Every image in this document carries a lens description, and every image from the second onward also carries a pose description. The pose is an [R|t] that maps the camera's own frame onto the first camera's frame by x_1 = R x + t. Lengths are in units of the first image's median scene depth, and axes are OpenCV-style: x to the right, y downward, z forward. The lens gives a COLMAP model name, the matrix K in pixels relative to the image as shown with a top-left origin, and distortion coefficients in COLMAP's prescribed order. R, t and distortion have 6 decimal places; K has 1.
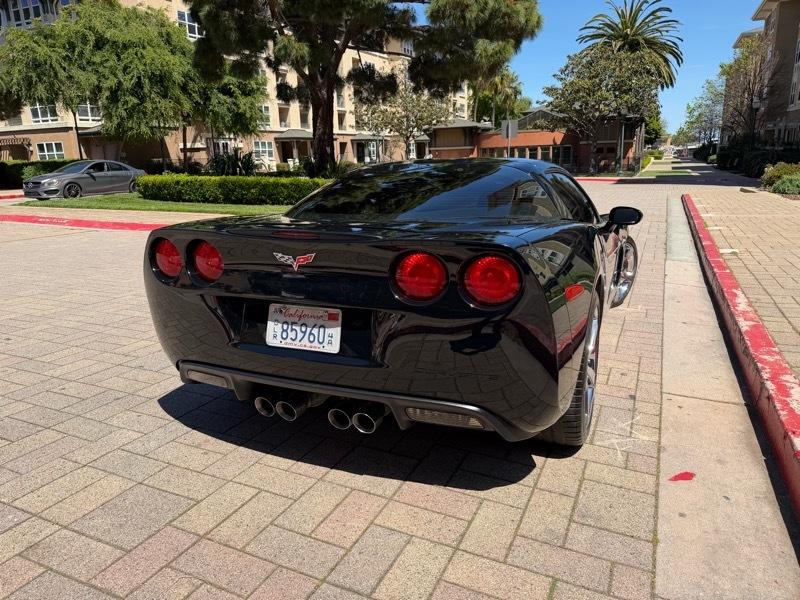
lens RADIAL K [[561.6, 0, 400.6], [0, 561.6, 300.0], [0, 0, 1]] dist [0.030443, -0.038070]
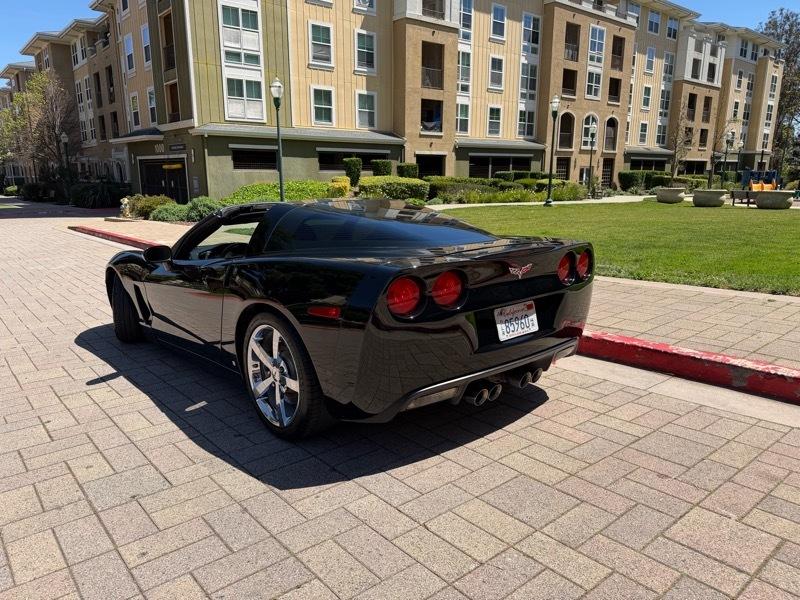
lens RADIAL K [[561.6, 0, 395.6], [0, 561.6, 308.2], [0, 0, 1]] dist [0.030443, -0.038070]
pose [[0.431621, -0.181798, 0.883545, -0.775984], [0.216194, 0.971782, 0.094340, -0.088819], [-0.875764, 0.150298, 0.458745, 0.322647]]
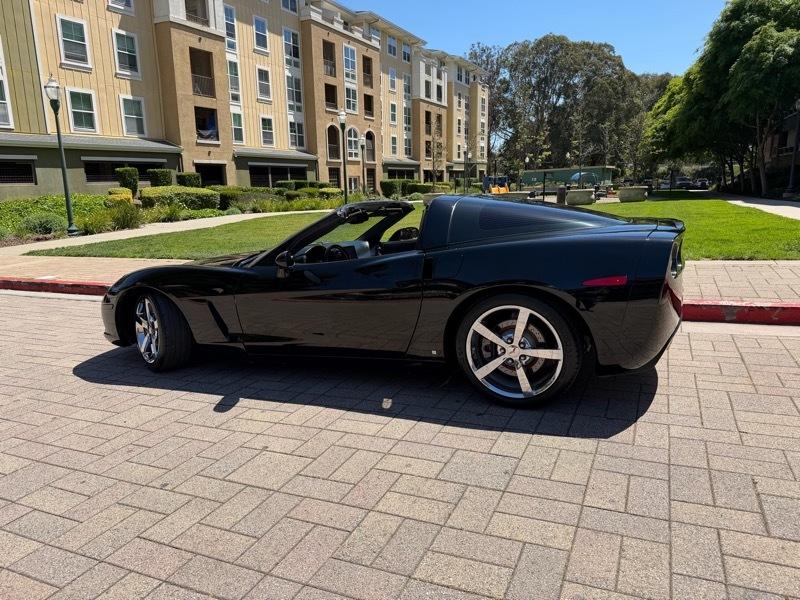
lens RADIAL K [[561.6, 0, 395.7], [0, 561.6, 300.2], [0, 0, 1]] dist [0.030443, -0.038070]
pose [[0.008181, -0.179012, 0.983813, -0.983100], [0.274917, 0.946336, 0.169907, -0.218325], [-0.961433, 0.269077, 0.056955, 0.903845]]
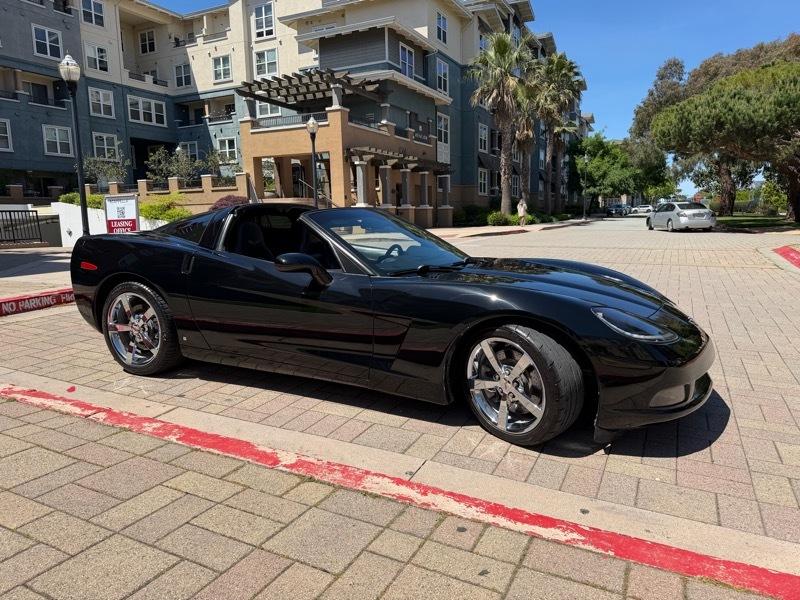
lens RADIAL K [[561.6, 0, 395.4], [0, 561.6, 298.8], [0, 0, 1]] dist [0.030443, -0.038070]
pose [[-0.030015, 0.172572, -0.984539, 1.188335], [-0.227900, 0.957858, 0.174843, -0.264408], [0.973222, 0.229624, 0.010579, 1.059056]]
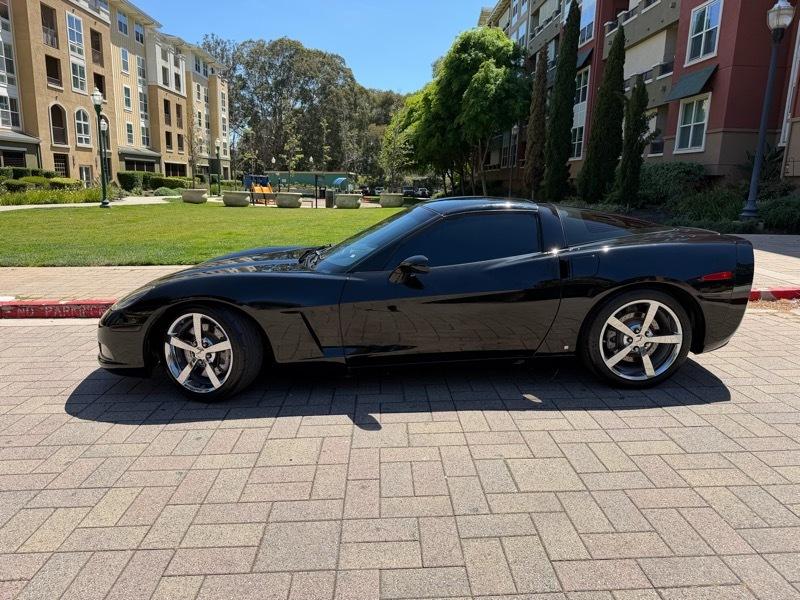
lens RADIAL K [[561.6, 0, 397.3], [0, 561.6, 302.3], [0, 0, 1]] dist [0.030443, -0.038070]
pose [[-0.443819, -0.170969, 0.879656, -0.837820], [0.213767, 0.933093, 0.289208, -0.375840], [-0.870246, 0.316397, -0.377577, 1.478592]]
